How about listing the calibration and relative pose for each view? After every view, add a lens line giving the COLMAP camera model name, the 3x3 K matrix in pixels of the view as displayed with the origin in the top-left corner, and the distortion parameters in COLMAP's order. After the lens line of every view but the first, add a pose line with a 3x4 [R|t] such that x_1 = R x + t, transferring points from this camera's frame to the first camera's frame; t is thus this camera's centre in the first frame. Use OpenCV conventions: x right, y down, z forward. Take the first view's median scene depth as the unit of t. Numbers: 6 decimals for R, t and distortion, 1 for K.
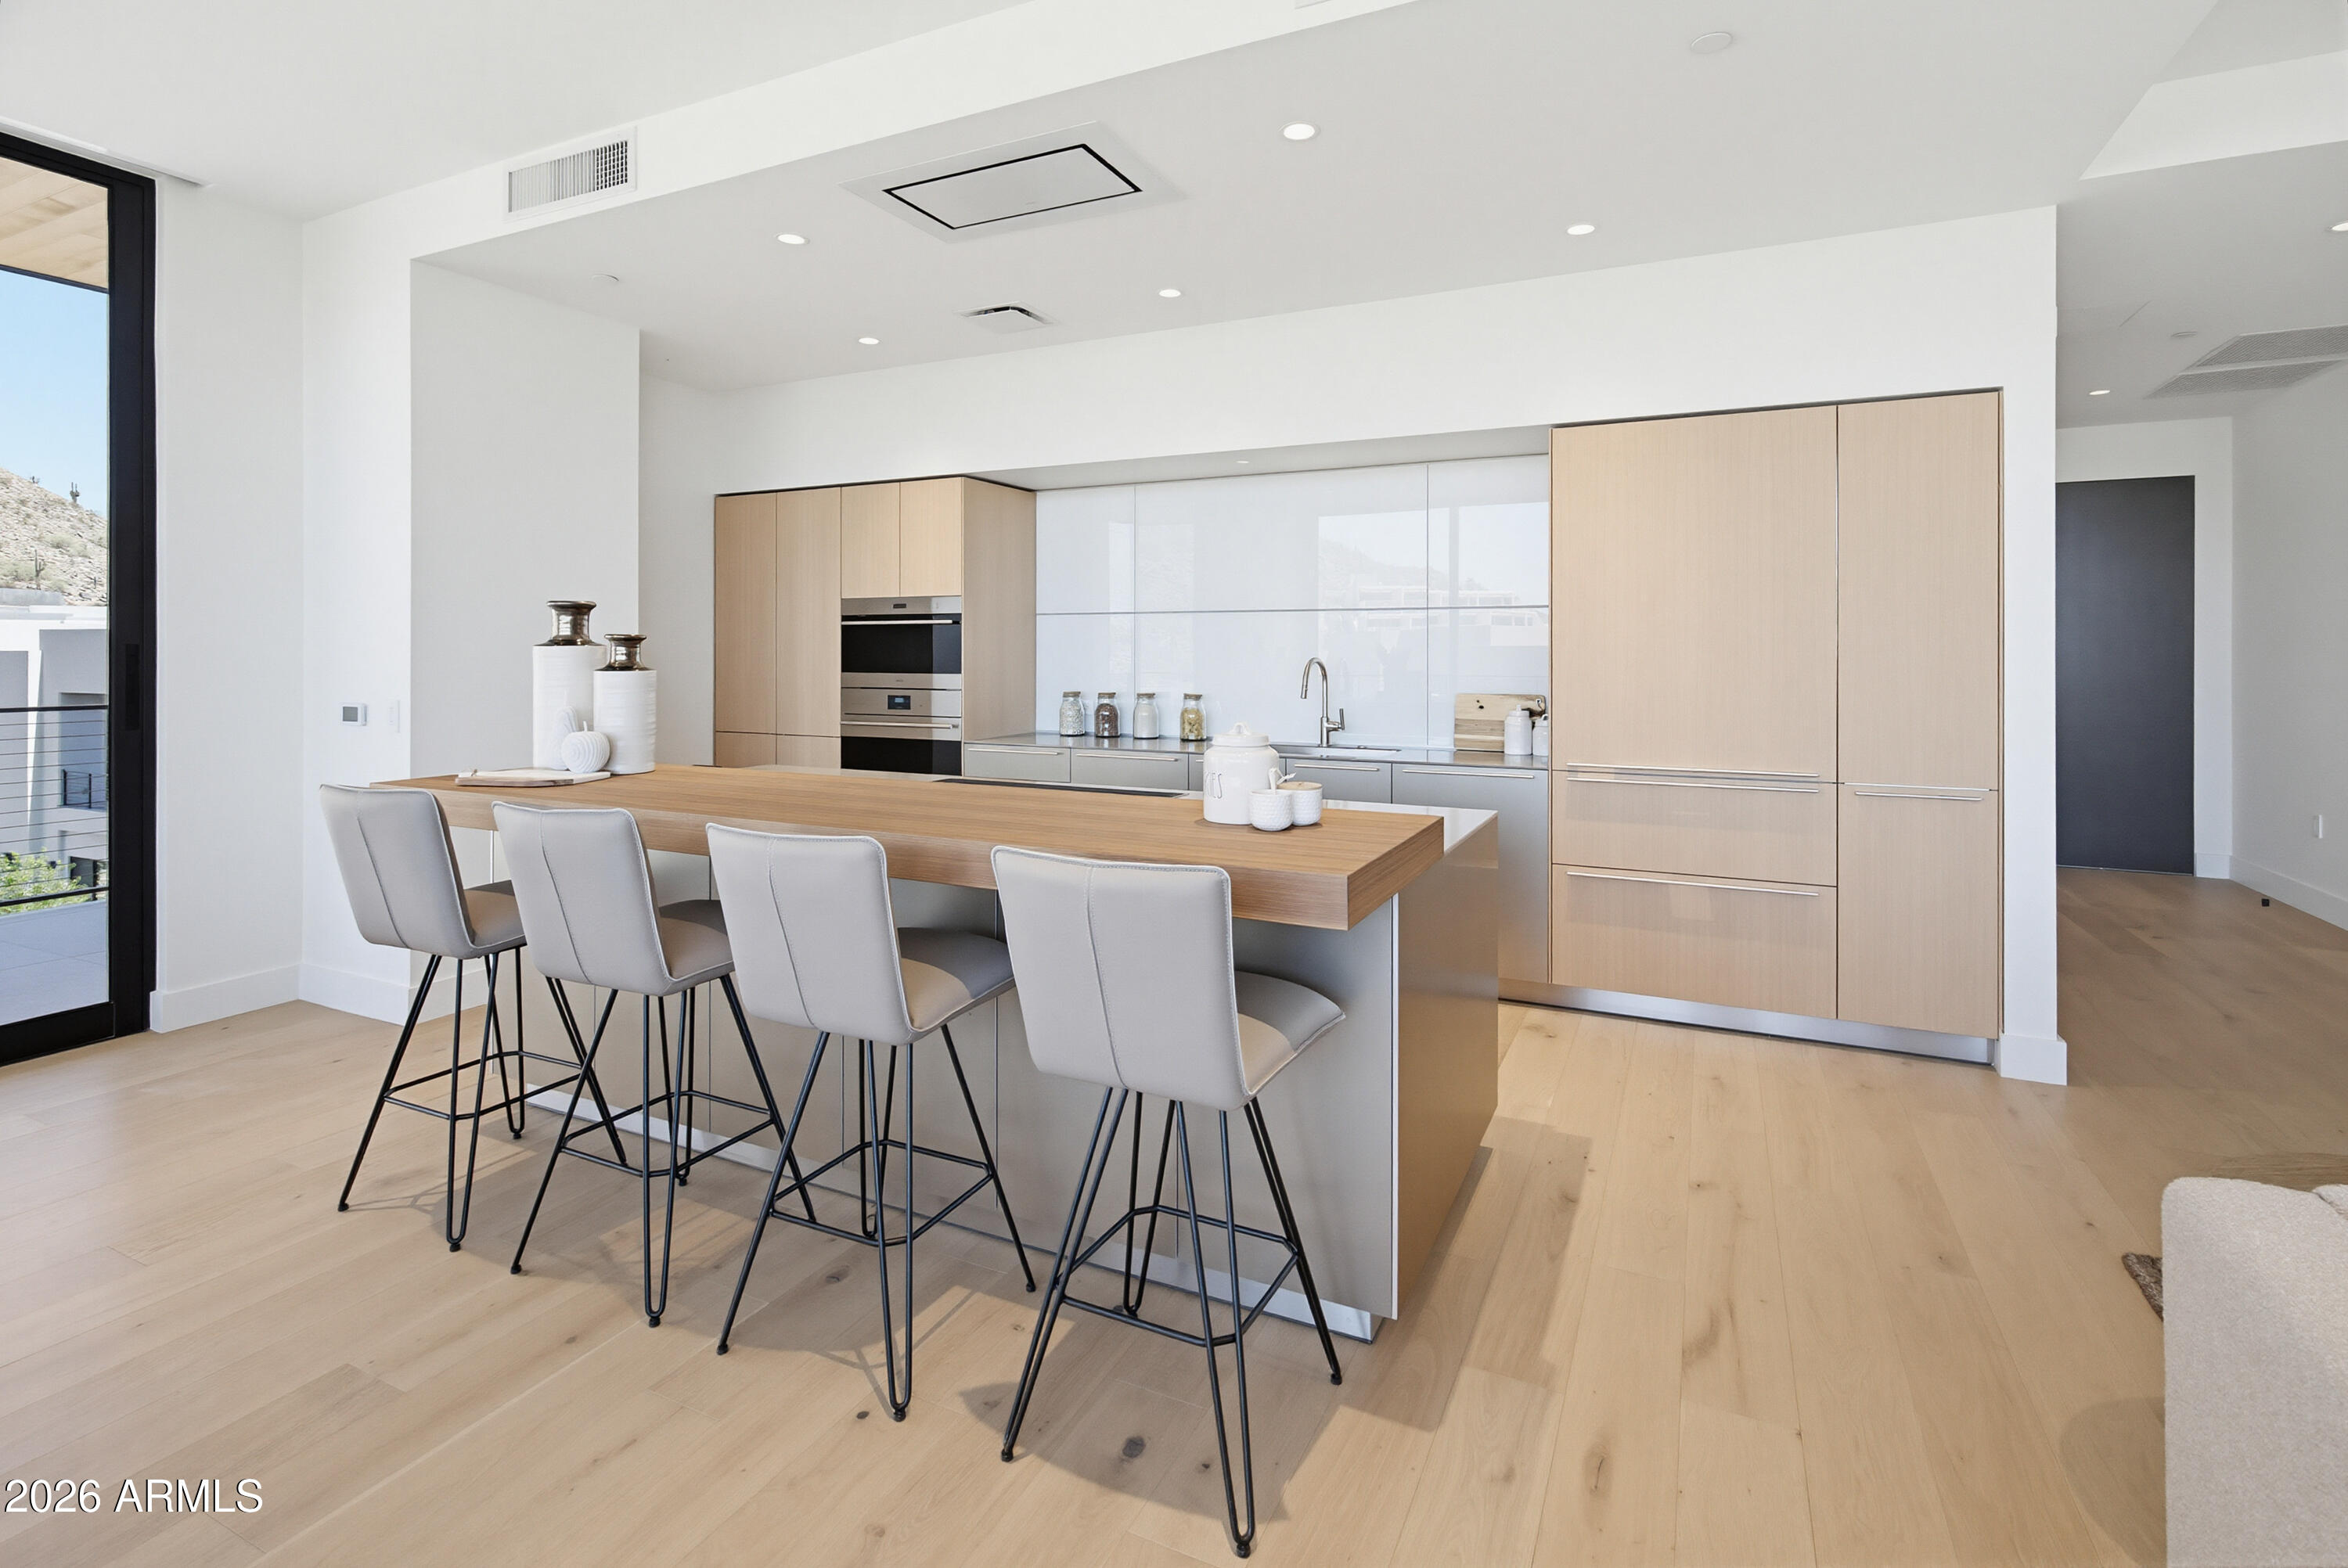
lens RADIAL K [[1099.2, 0, 1176.7], [0, 1099.2, 650.3], [0, 0, 1]] dist [-0.002429, -0.000170]
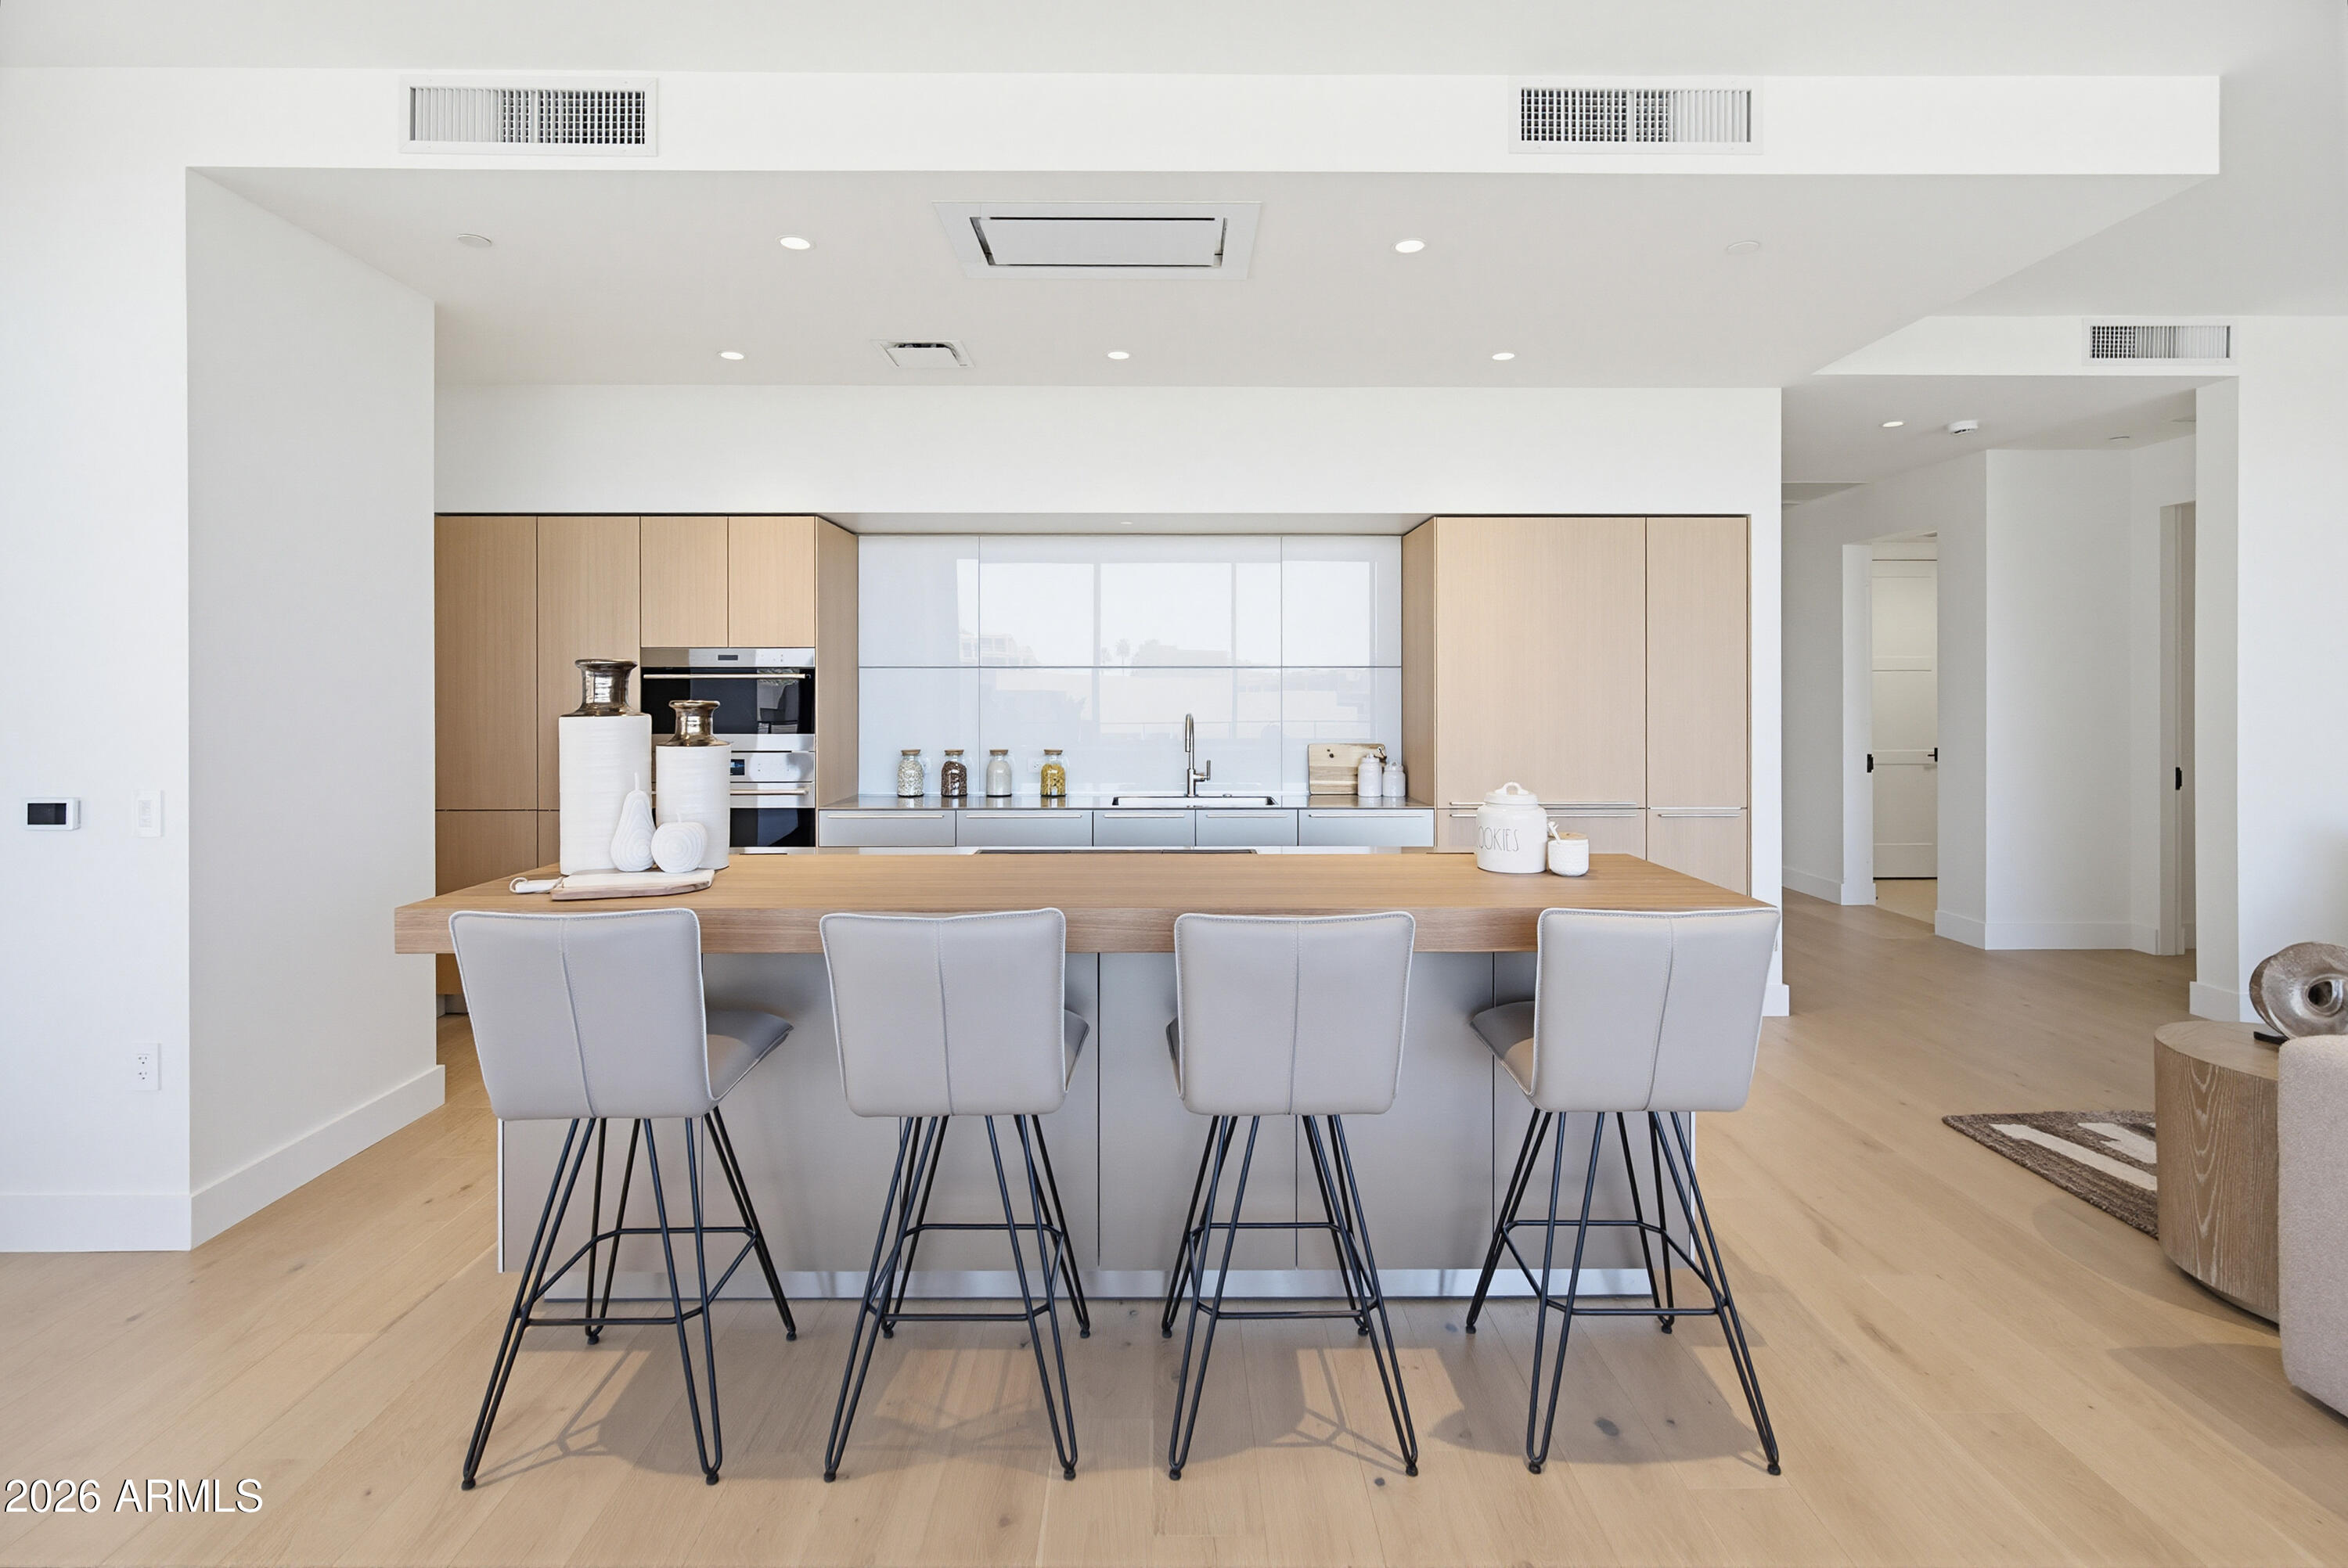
lens RADIAL K [[1084.4, 0, 1168.5], [0, 1084.4, 696.4], [0, 0, 1]] dist [-0.000984, 0.000156]
pose [[0.897016, -0.003413, 0.441986, -0.427779], [0.001955, 0.999991, 0.003755, -0.015954], [-0.441995, -0.002505, 0.897014, 0.089881]]
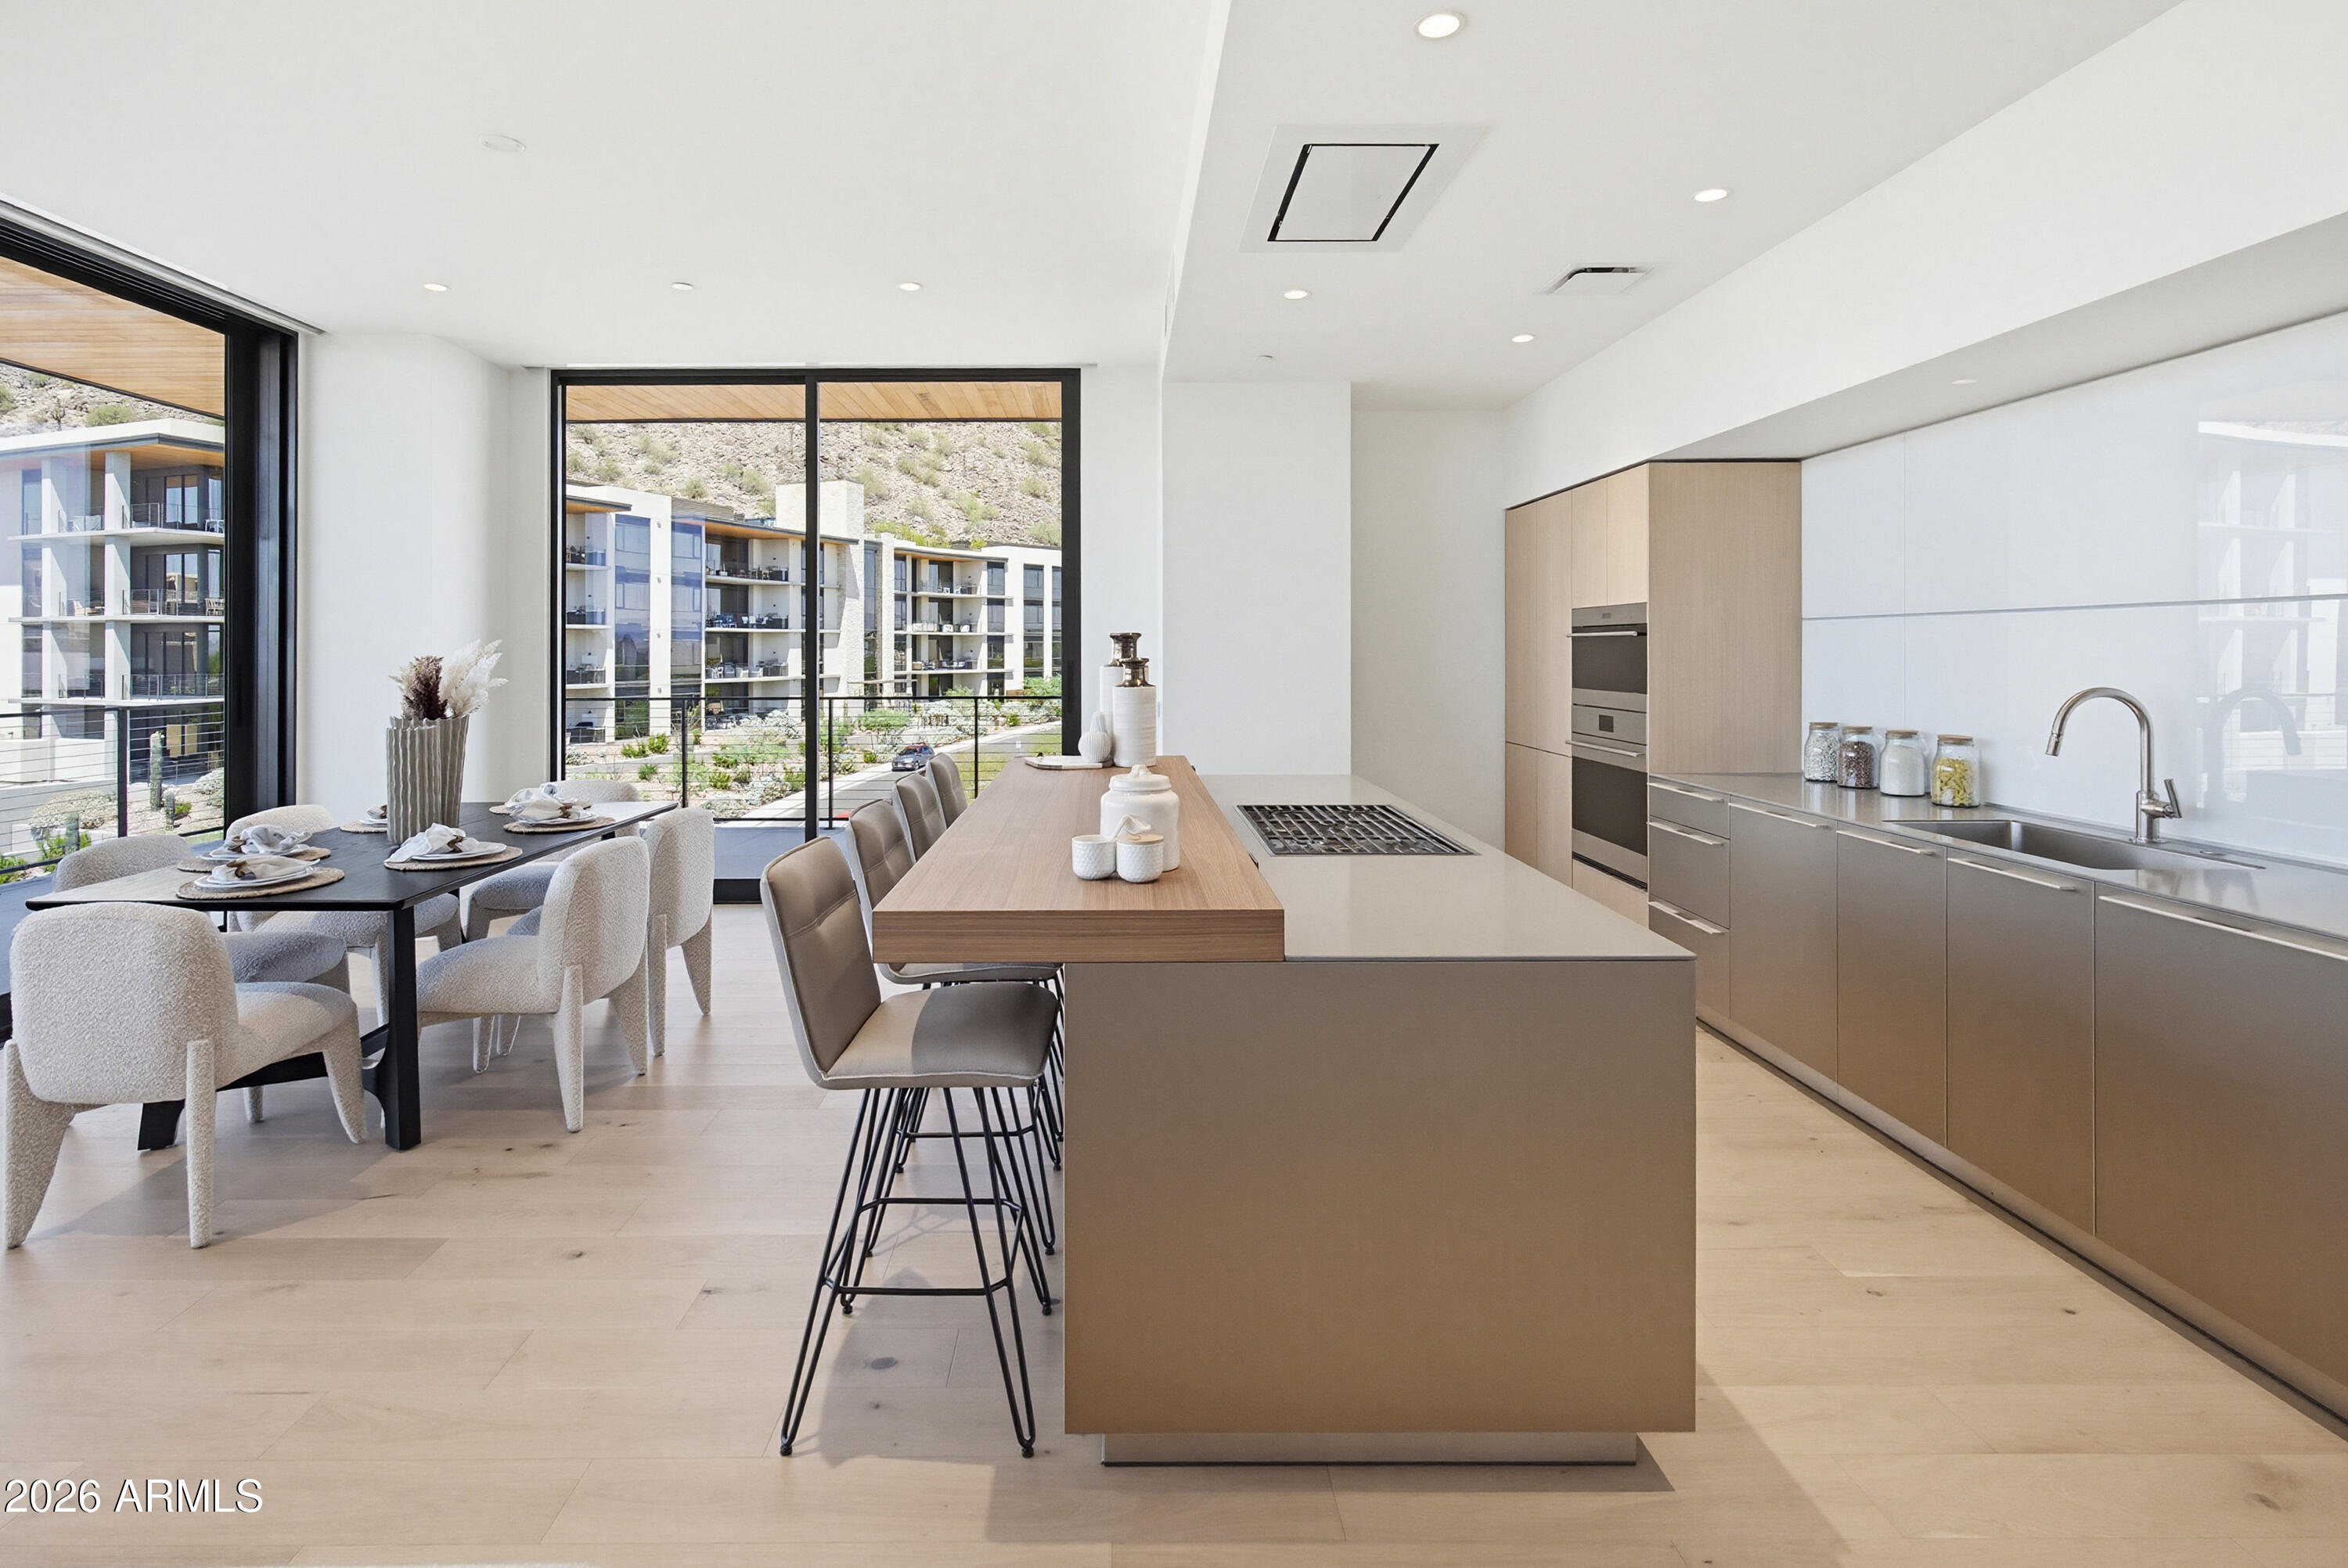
lens RADIAL K [[1125.2, 0, 1106.4], [0, 1125.2, 643.5], [0, 0, 1]] dist [0.000718, 0.000315]
pose [[0.434608, -0.007040, -0.900592, 0.531710], [0.004683, 0.999974, -0.005557, -0.019888], [0.900607, -0.001802, 0.434630, 0.314742]]
